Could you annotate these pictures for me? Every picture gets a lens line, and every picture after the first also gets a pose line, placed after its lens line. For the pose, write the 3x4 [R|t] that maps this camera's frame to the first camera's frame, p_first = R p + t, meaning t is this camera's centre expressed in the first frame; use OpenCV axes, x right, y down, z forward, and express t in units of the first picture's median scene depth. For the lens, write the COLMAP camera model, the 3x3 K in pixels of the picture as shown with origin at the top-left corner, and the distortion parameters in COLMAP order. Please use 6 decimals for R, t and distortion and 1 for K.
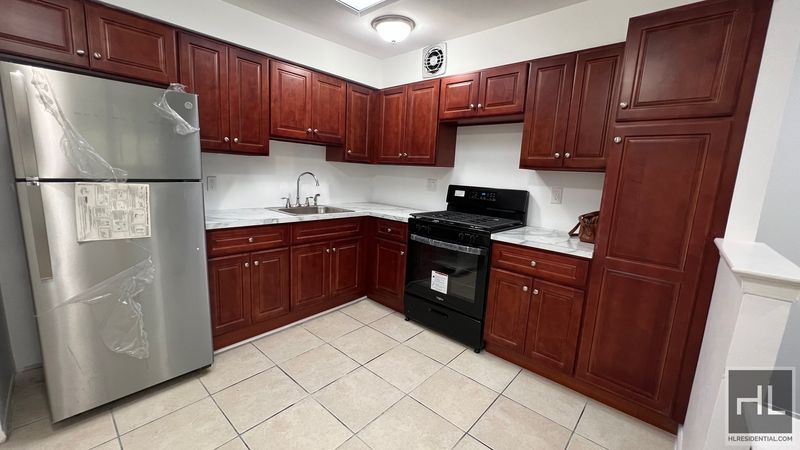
lens RADIAL K [[320.1, 0, 398.8], [0, 320.1, 223.0], [0, 0, 1]] dist [-0.001184, 0.000393]
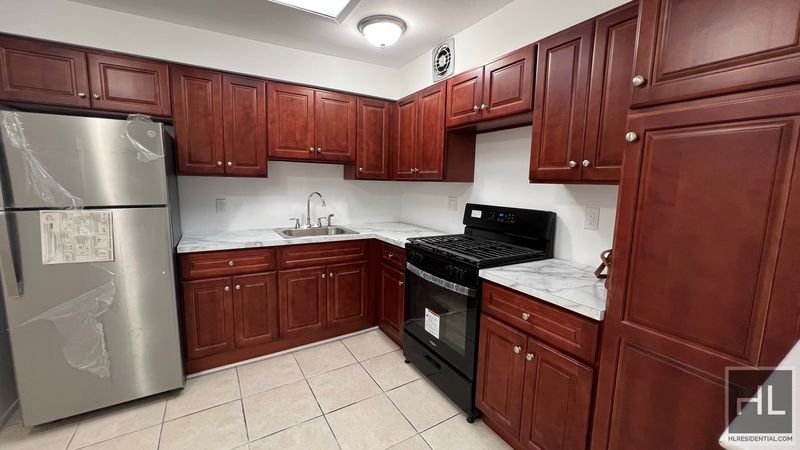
lens RADIAL K [[320.1, 0, 398.8], [0, 320.1, 223.0], [0, 0, 1]] dist [-0.001184, 0.000393]
pose [[0.955748, 0.006957, -0.294105, 0.287987], [-0.019748, 0.998983, -0.040544, -0.037369], [0.293524, 0.044558, 0.954913, 0.181125]]
